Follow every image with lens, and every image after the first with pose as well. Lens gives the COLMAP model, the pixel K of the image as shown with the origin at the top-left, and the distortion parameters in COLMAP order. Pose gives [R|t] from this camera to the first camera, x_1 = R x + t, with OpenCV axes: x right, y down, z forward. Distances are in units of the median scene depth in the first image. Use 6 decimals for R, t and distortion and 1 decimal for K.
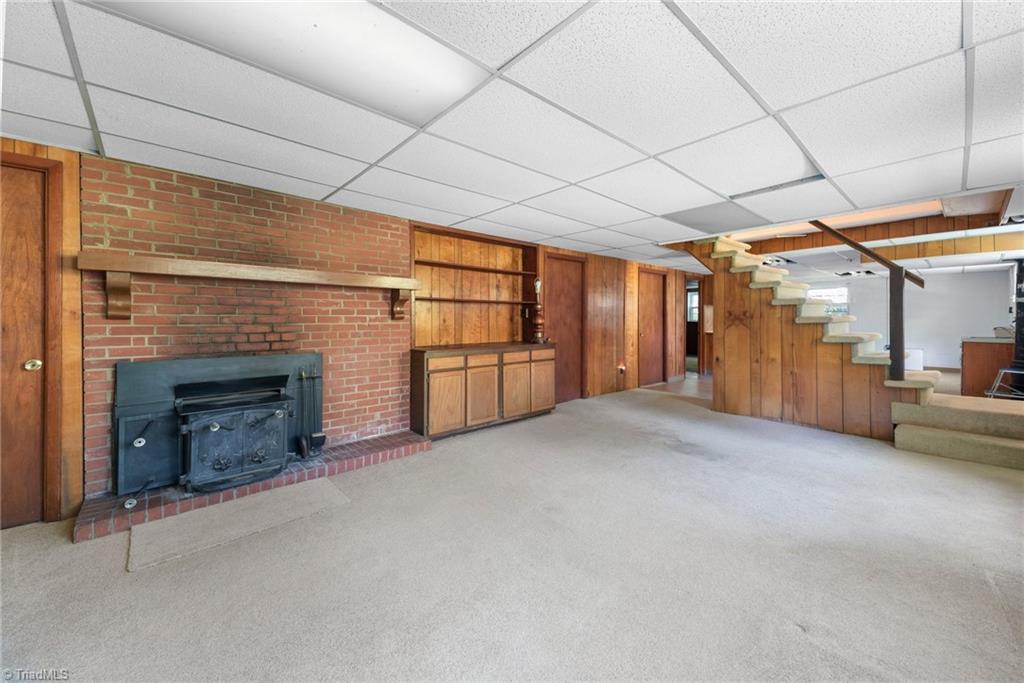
lens RADIAL K [[396.4, 0, 519.8], [0, 396.4, 318.7], [0, 0, 1]] dist [-0.023081, 0.006948]
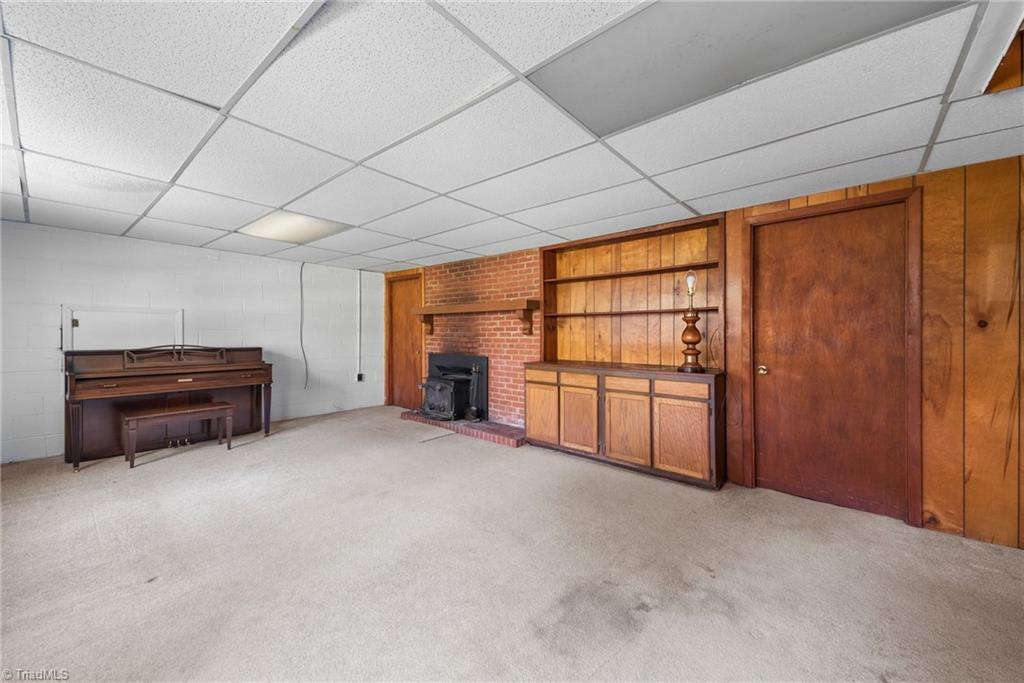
lens RADIAL K [[396.4, 0, 512.8], [0, 396.4, 335.6], [0, 0, 1]] dist [-0.023081, 0.006948]
pose [[0.056510, 0.002285, -0.998399, 0.820405], [-0.000266, 0.999997, 0.002273, 0.001678], [0.998402, 0.000137, 0.056510, 0.821597]]
